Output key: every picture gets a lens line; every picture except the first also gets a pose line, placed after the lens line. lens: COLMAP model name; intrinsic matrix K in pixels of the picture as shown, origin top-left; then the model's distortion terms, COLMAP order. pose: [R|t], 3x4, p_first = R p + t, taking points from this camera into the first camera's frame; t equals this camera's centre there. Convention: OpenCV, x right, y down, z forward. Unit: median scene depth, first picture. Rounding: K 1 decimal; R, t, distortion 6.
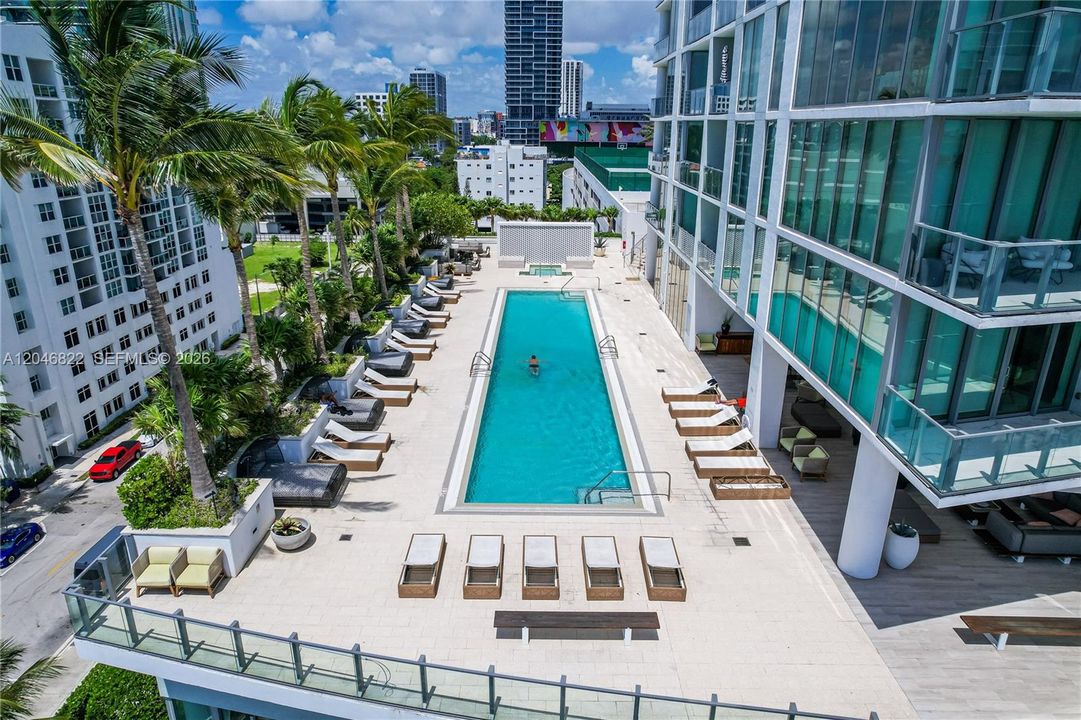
lens RADIAL K [[686.9, 0, 540.5], [0, 686.9, 360.0], [0, 0, 1]] dist [-0.049453, 0.050352]
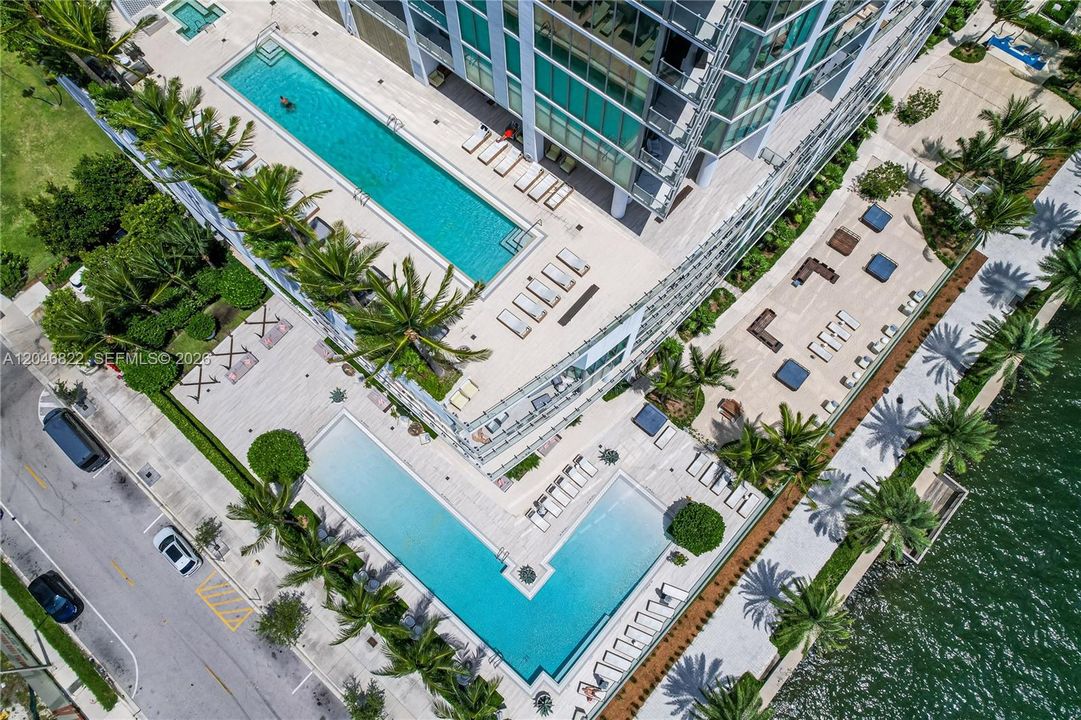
lens RADIAL K [[686.9, 0, 540.5], [0, 686.9, 360.0], [0, 0, 1]] dist [-0.049453, 0.050352]
pose [[0.653412, -0.713889, 0.251825, -0.796586], [0.256105, 0.521514, 0.813900, -1.598606], [-0.712364, -0.467319, 0.523594, -0.455075]]
